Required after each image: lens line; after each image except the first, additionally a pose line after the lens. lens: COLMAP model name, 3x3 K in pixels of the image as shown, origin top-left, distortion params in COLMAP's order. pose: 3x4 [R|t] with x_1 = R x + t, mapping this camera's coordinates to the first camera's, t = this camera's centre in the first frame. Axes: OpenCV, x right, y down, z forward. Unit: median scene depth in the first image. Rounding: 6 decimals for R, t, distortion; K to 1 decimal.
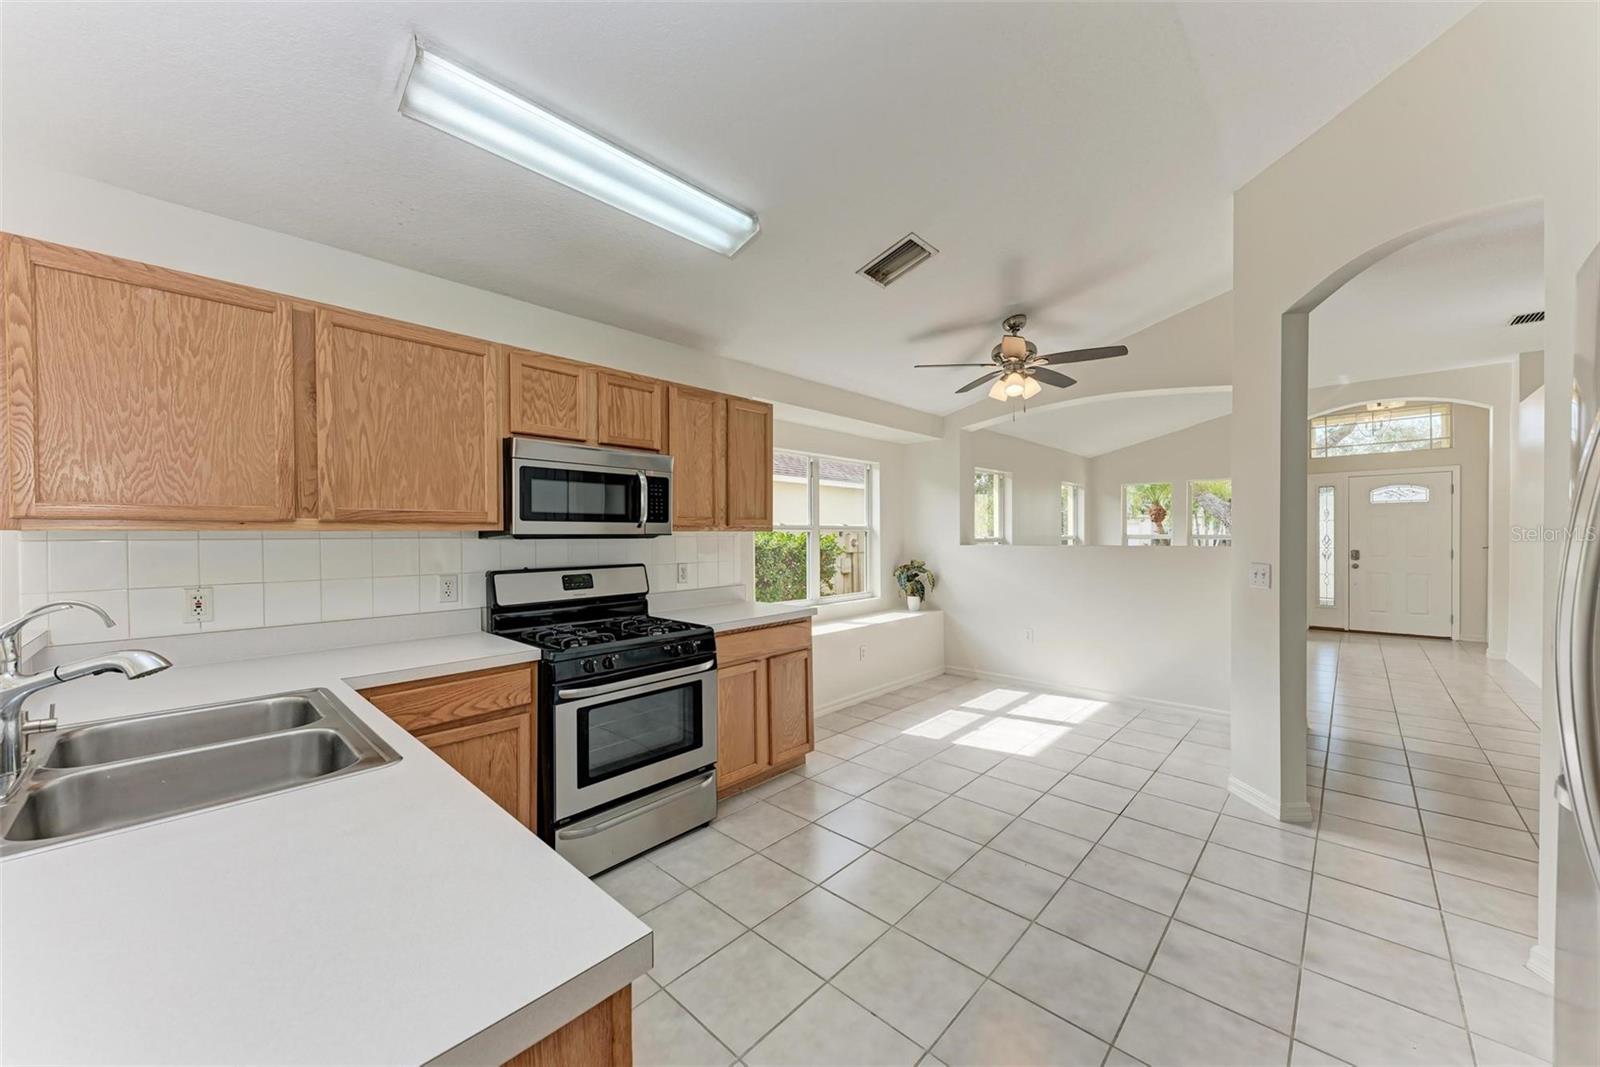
lens RADIAL K [[588.8, 0, 804.1], [0, 588.8, 540.1], [0, 0, 1]] dist [-0.002364, -0.000279]
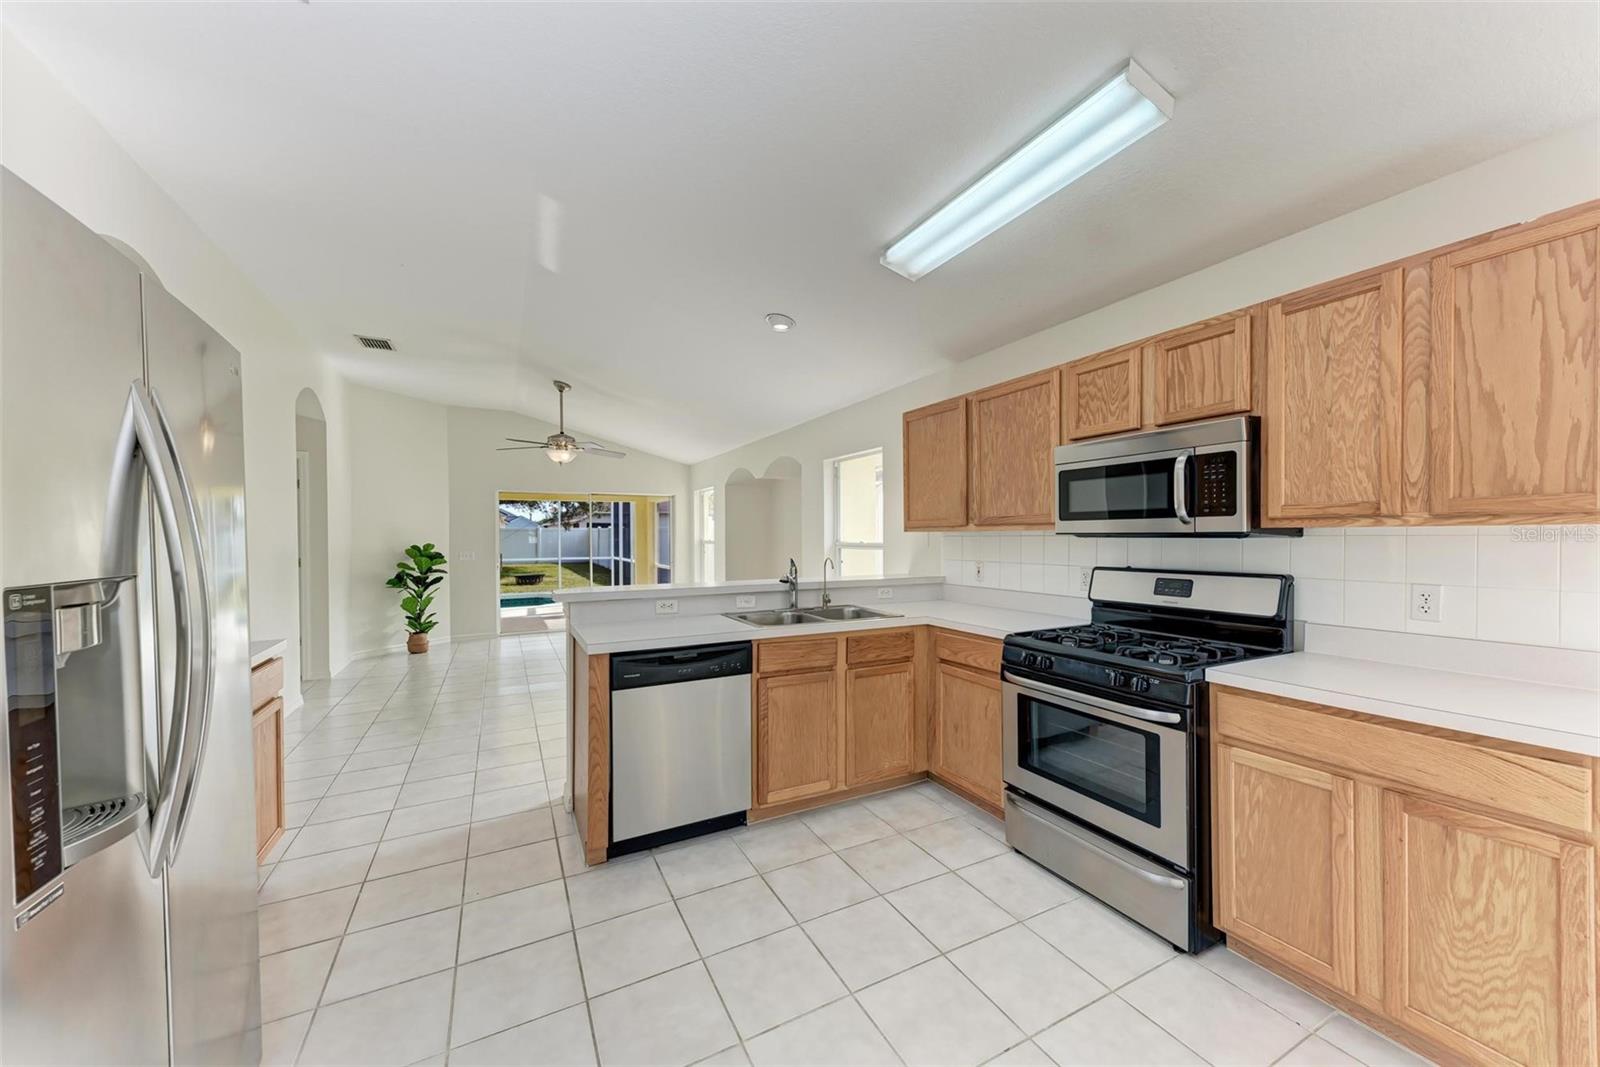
lens RADIAL K [[588.8, 0, 804.6], [0, 588.8, 539.0], [0, 0, 1]] dist [-0.002364, -0.000279]
pose [[-0.352254, 0.014984, -0.935784, 0.663369], [0.000354, 0.999874, 0.015877, -0.015000], [0.935904, 0.005262, -0.352215, 0.862869]]
